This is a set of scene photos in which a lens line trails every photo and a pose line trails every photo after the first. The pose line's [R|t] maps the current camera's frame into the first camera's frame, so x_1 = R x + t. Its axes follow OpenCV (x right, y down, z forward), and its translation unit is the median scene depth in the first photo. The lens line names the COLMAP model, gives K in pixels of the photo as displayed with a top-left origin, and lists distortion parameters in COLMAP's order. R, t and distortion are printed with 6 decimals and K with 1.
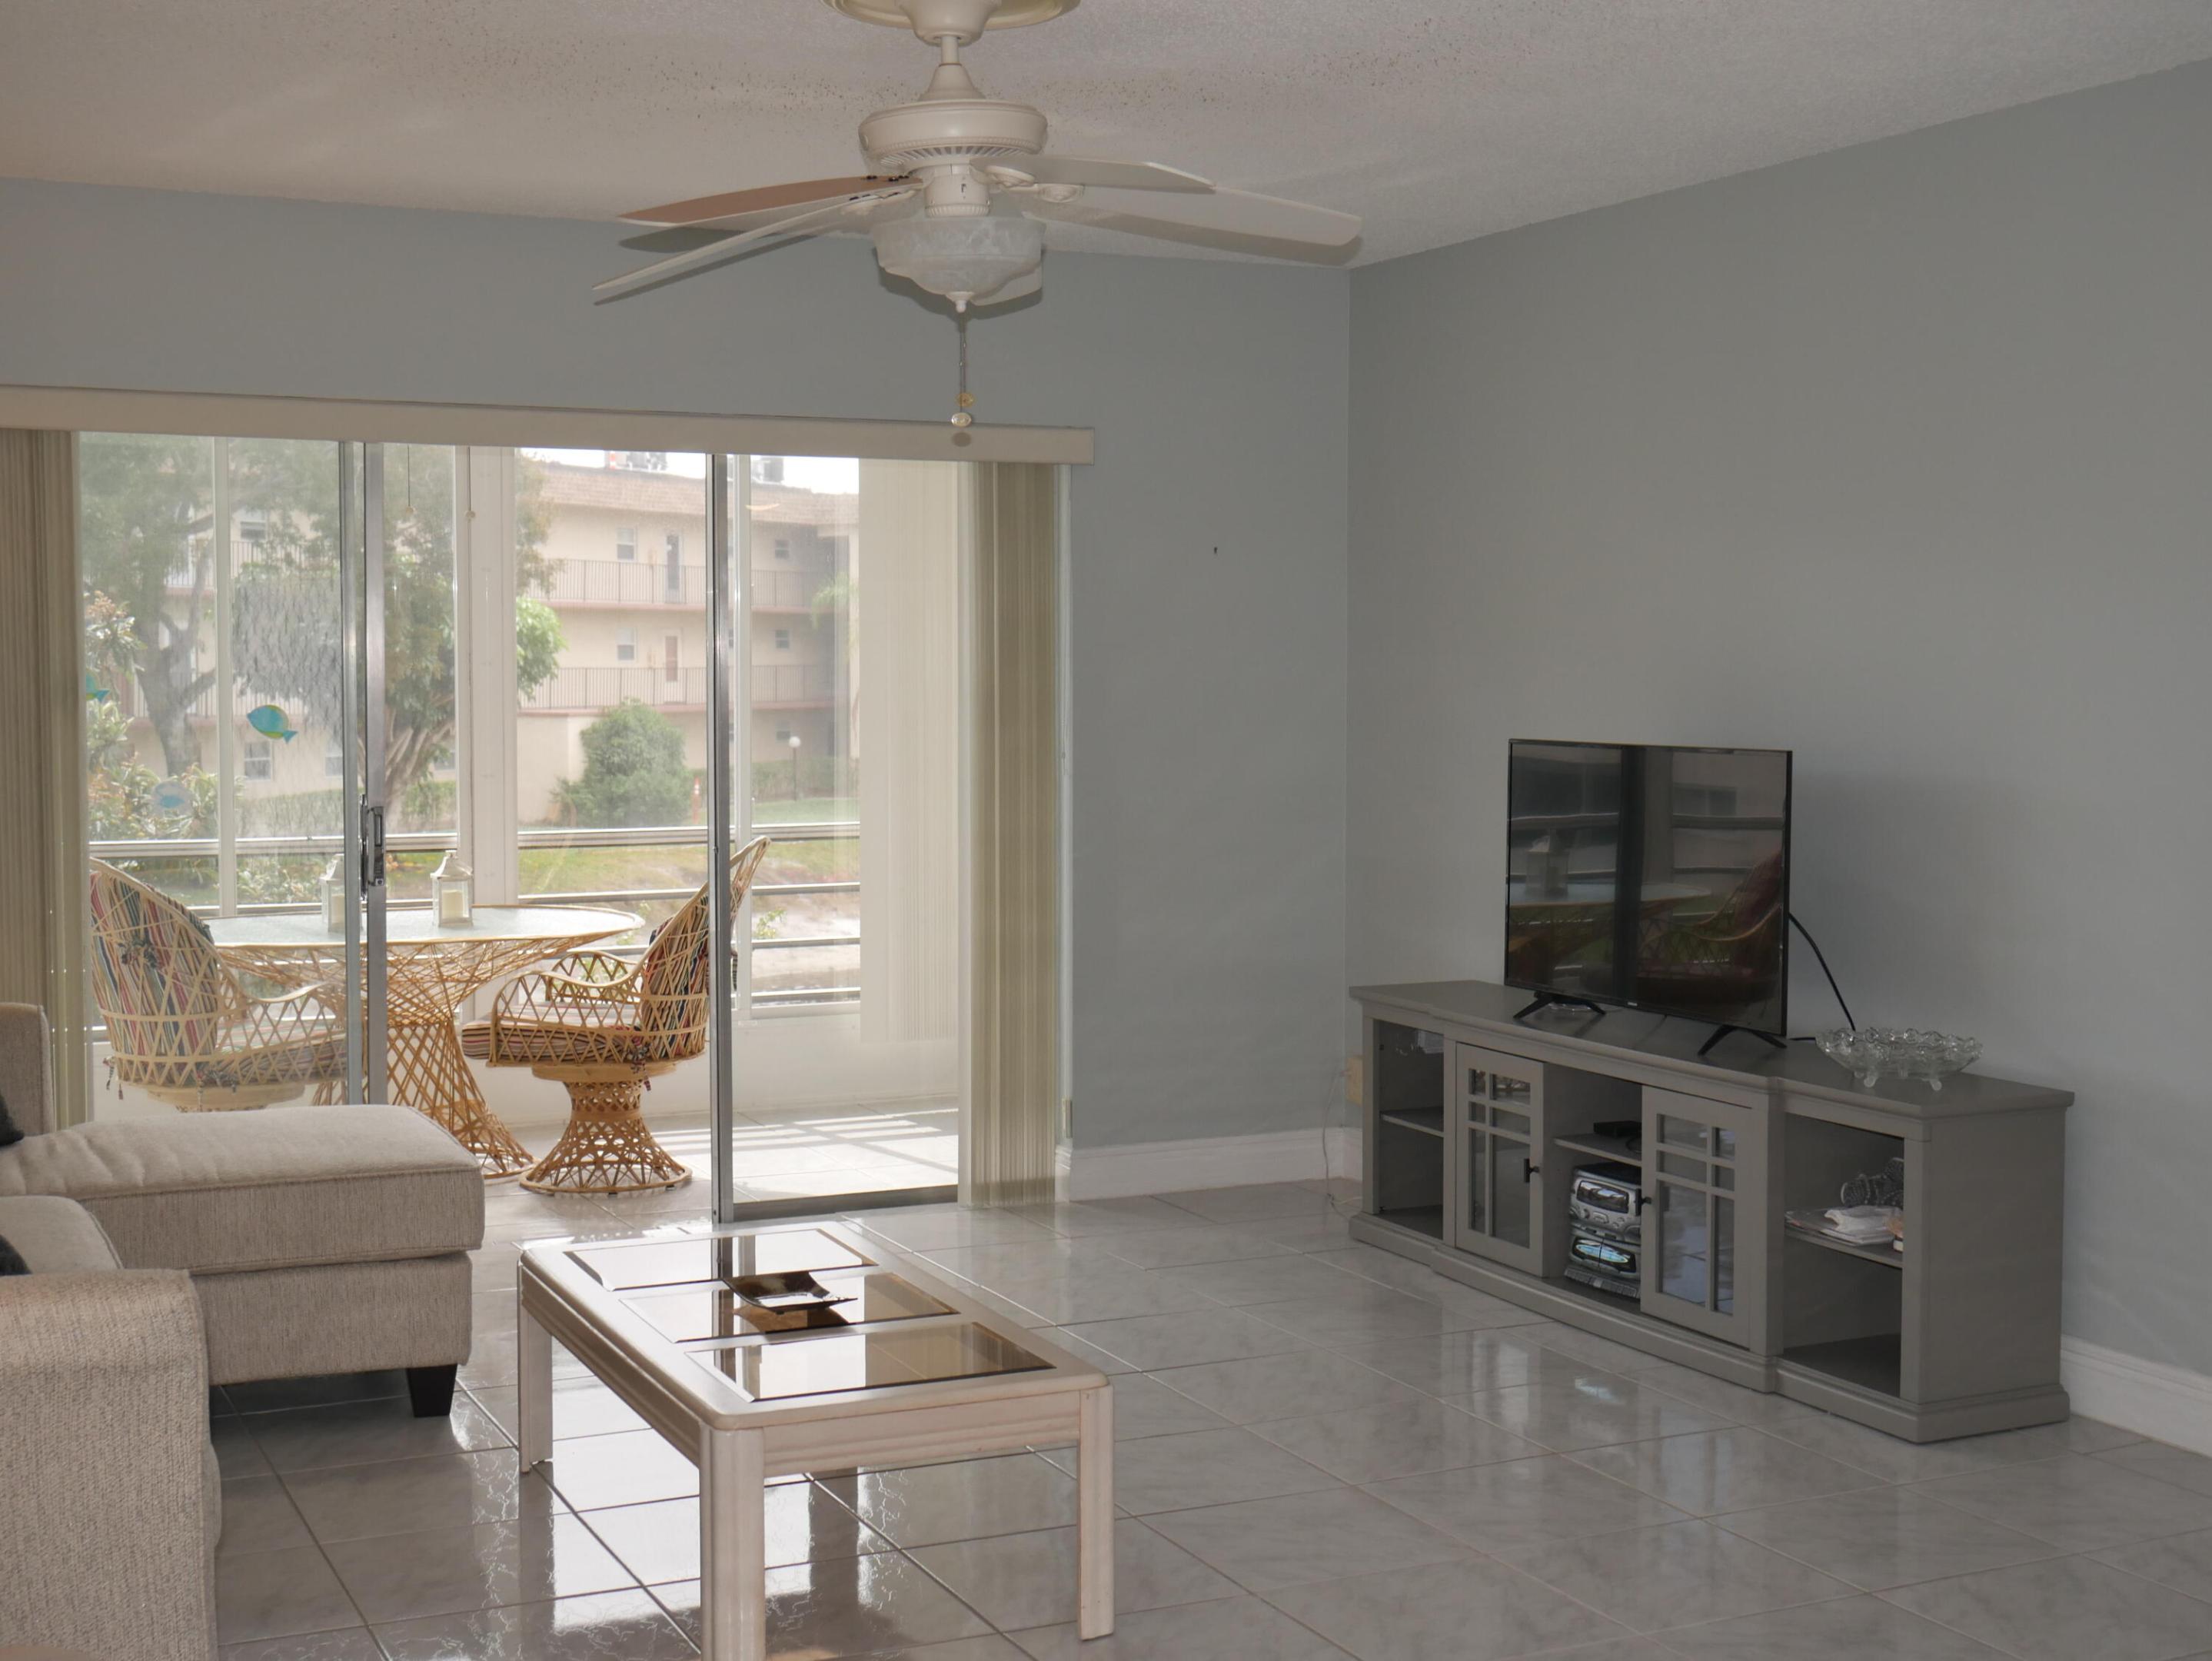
lens RADIAL K [[2838.8, 0, 1116.1], [0, 2838.8, 838.3], [0, 0, 1]] dist [-0.006016, 0.000000]
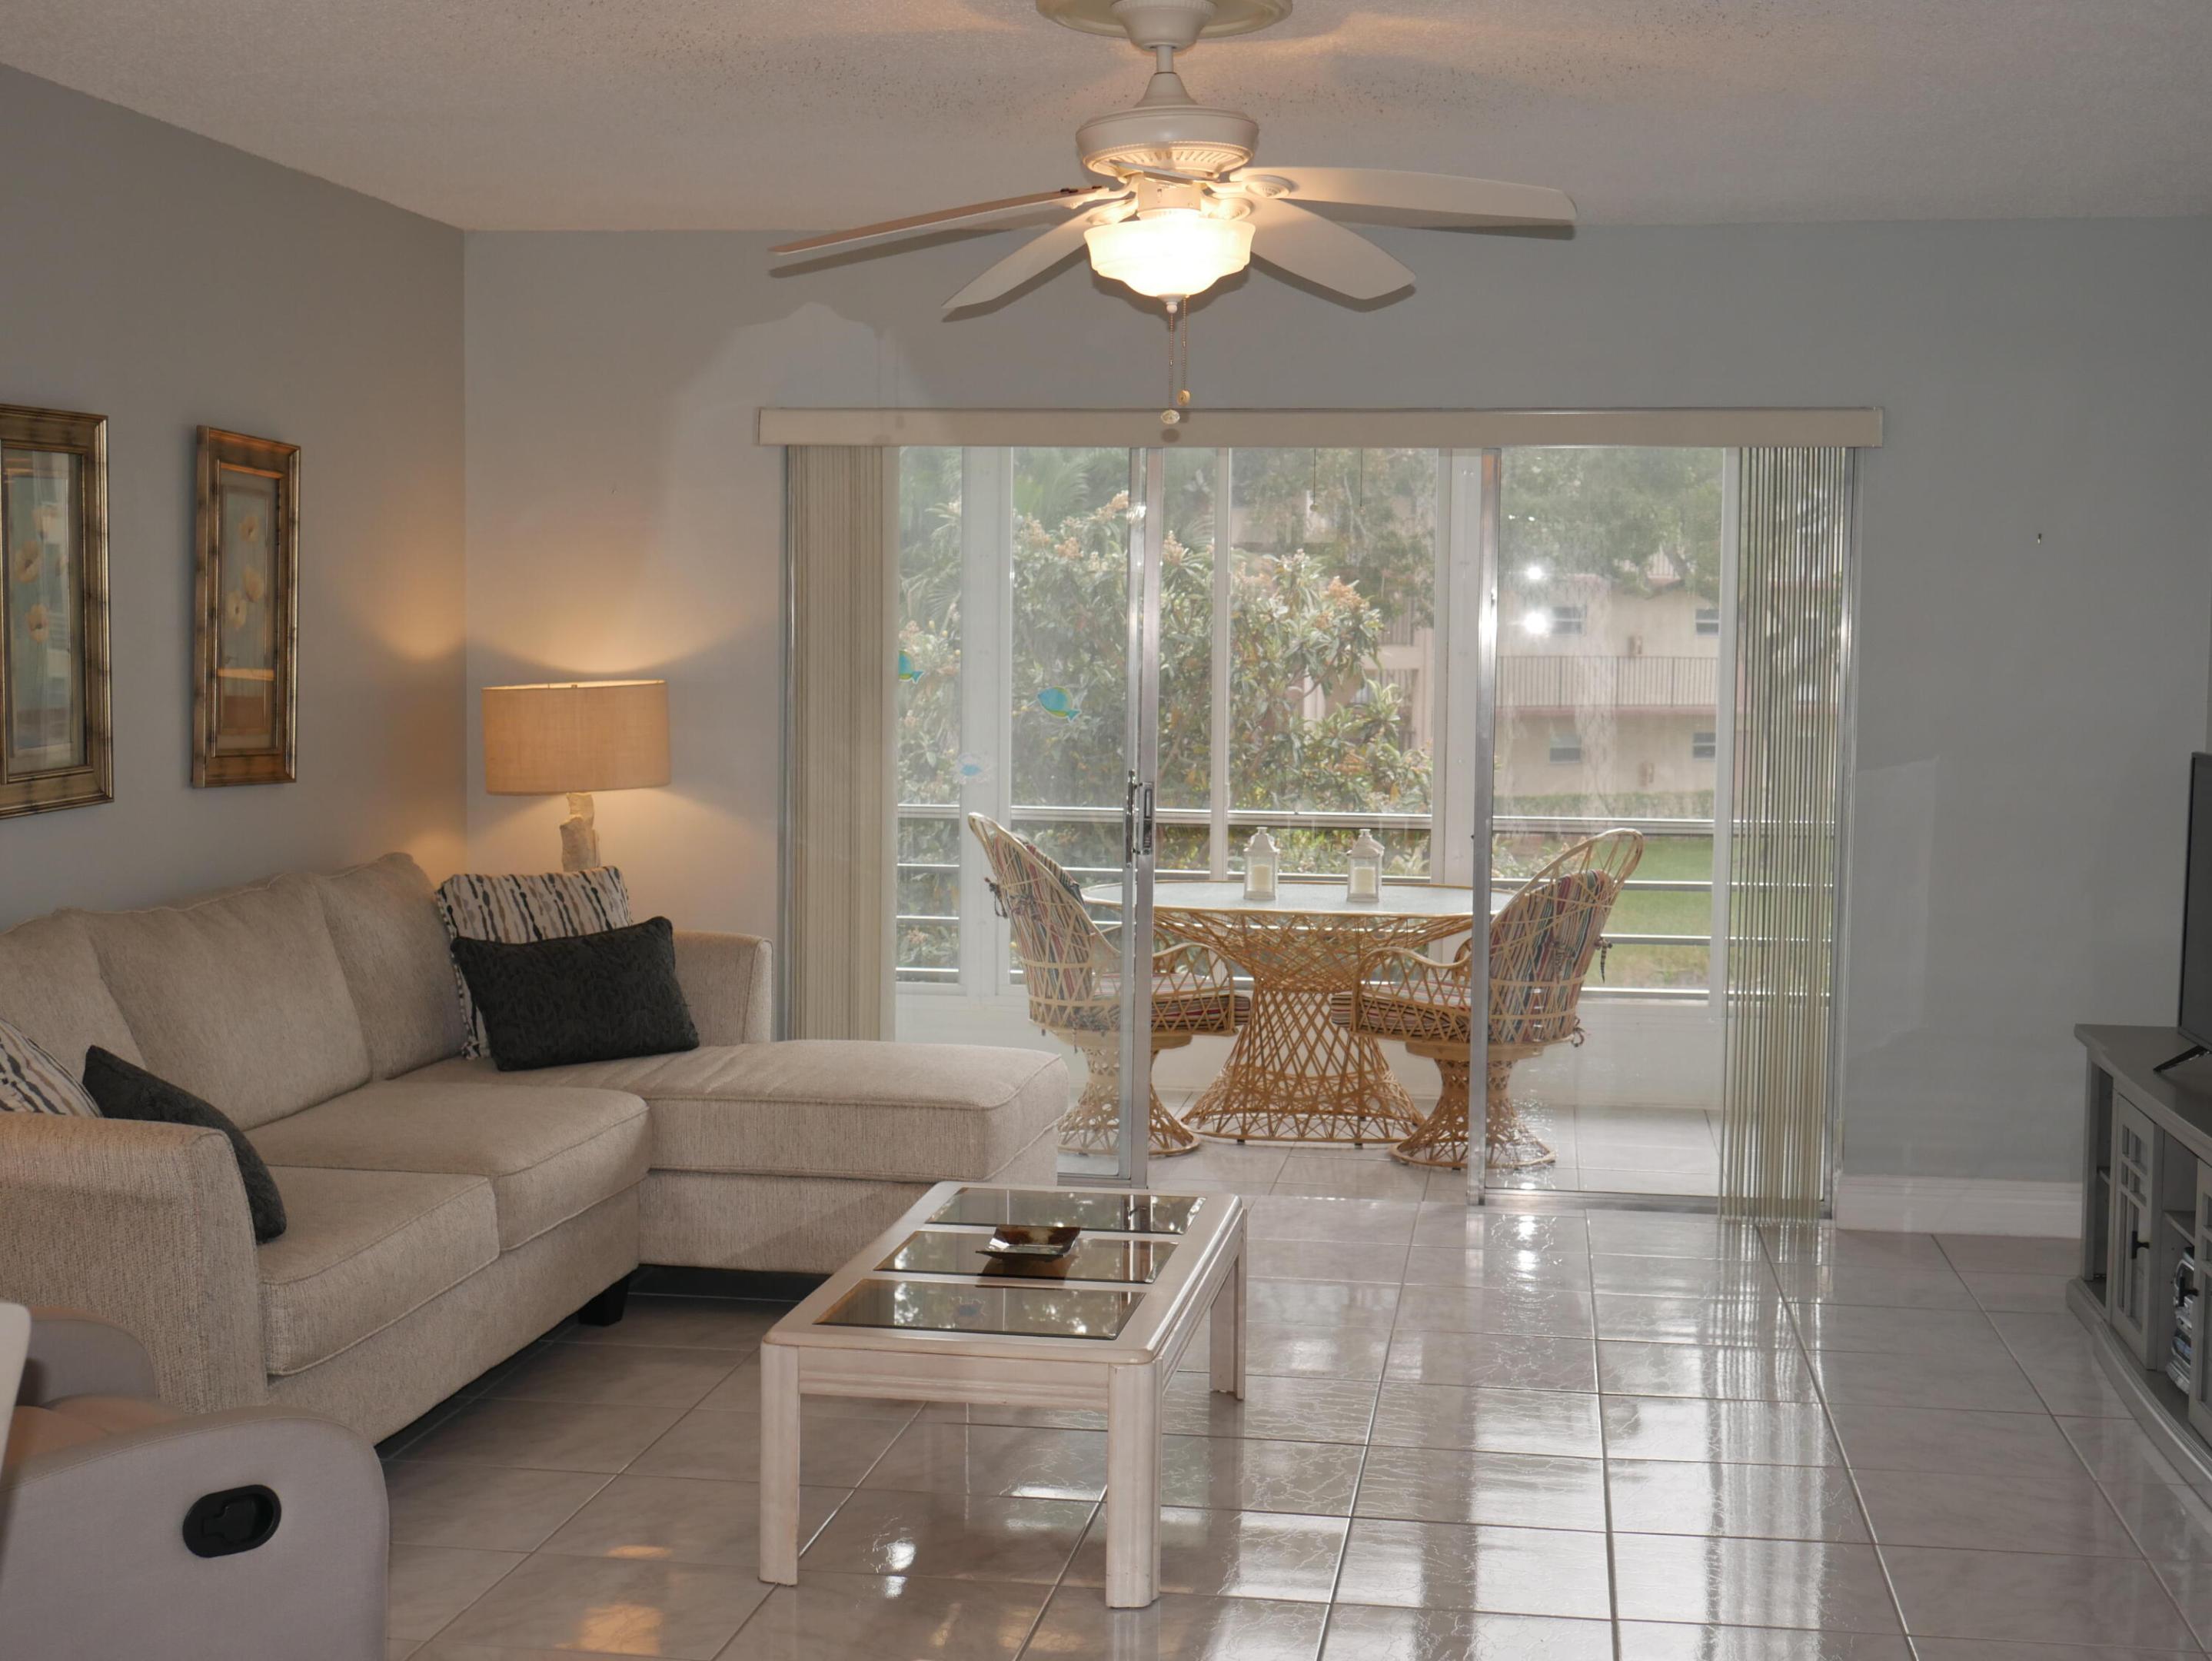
lens RADIAL K [[2838.8, 0, 1117.1], [0, 2838.8, 821.5], [0, 0, 1]] dist [-0.006016, 0.000000]
pose [[0.824928, 0.044493, -0.563483, 0.317847], [-0.046097, 0.998872, 0.011387, -0.007199], [0.563354, 0.016582, 0.826049, 0.087258]]
